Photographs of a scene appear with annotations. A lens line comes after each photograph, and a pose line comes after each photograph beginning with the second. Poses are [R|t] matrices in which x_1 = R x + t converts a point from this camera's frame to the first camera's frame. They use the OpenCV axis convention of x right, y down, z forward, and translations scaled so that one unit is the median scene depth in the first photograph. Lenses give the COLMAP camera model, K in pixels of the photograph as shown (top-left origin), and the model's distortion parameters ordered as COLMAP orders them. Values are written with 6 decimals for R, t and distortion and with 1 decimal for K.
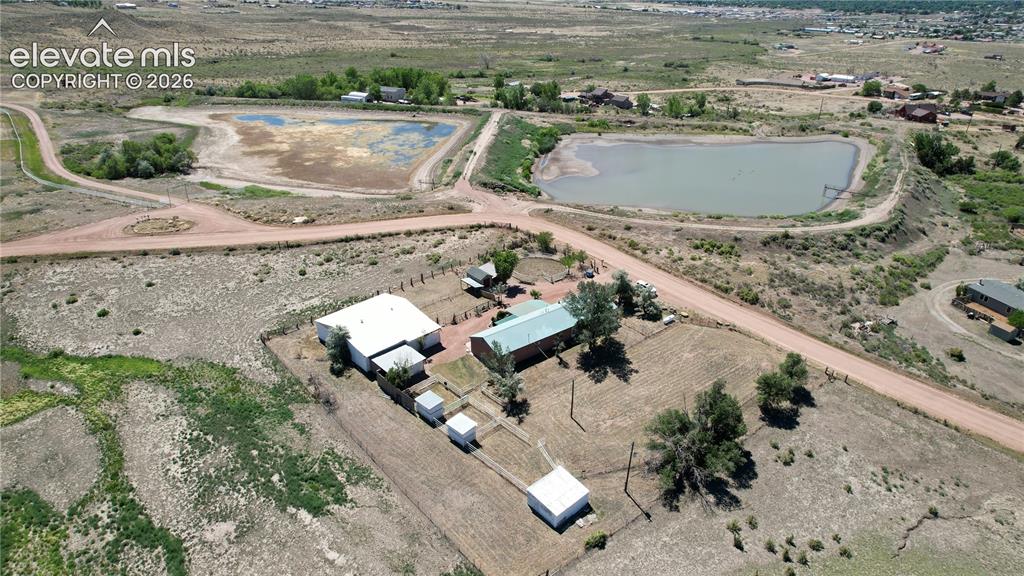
lens RADIAL K [[657.3, 0, 512.0], [0, 657.3, 288.0], [0, 0, 1]] dist [-0.083881, 0.086720]
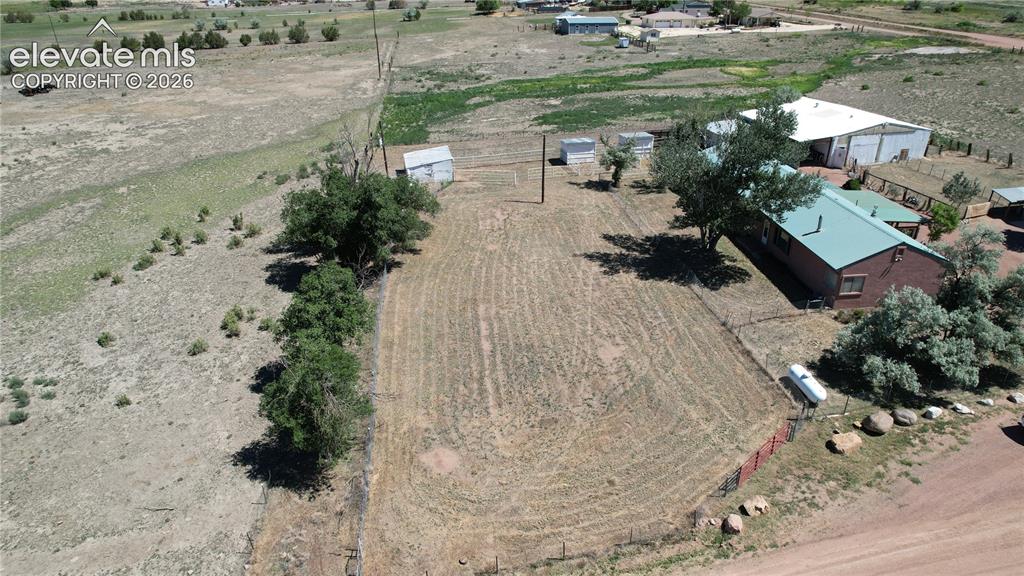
lens RADIAL K [[657.3, 0, 512.0], [0, 657.3, 288.0], [0, 0, 1]] dist [-0.083881, 0.086720]
pose [[-0.538488, 0.369105, -0.757491, 0.470636], [-0.373249, 0.701470, 0.607145, -0.095665], [0.755457, 0.609673, -0.239965, 0.875780]]
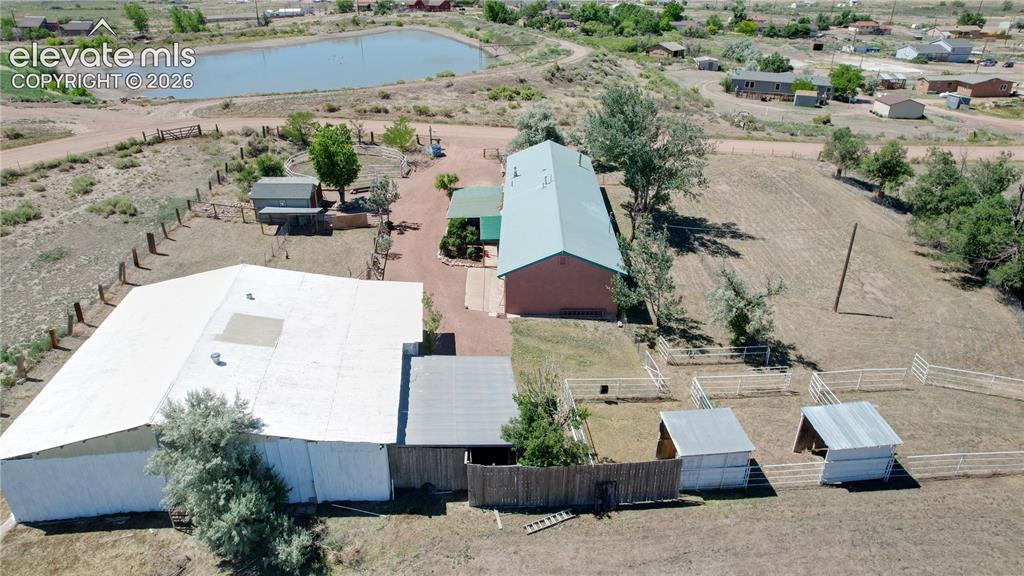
lens RADIAL K [[661.1, 0, 512.0], [0, 661.1, 288.0], [0, 0, 1]] dist [-0.090391, 0.086774]
pose [[0.627953, -0.353234, 0.693471, -0.275338], [0.343575, 0.925355, 0.160234, 0.018986], [-0.698306, 0.137640, 0.702441, 0.612711]]
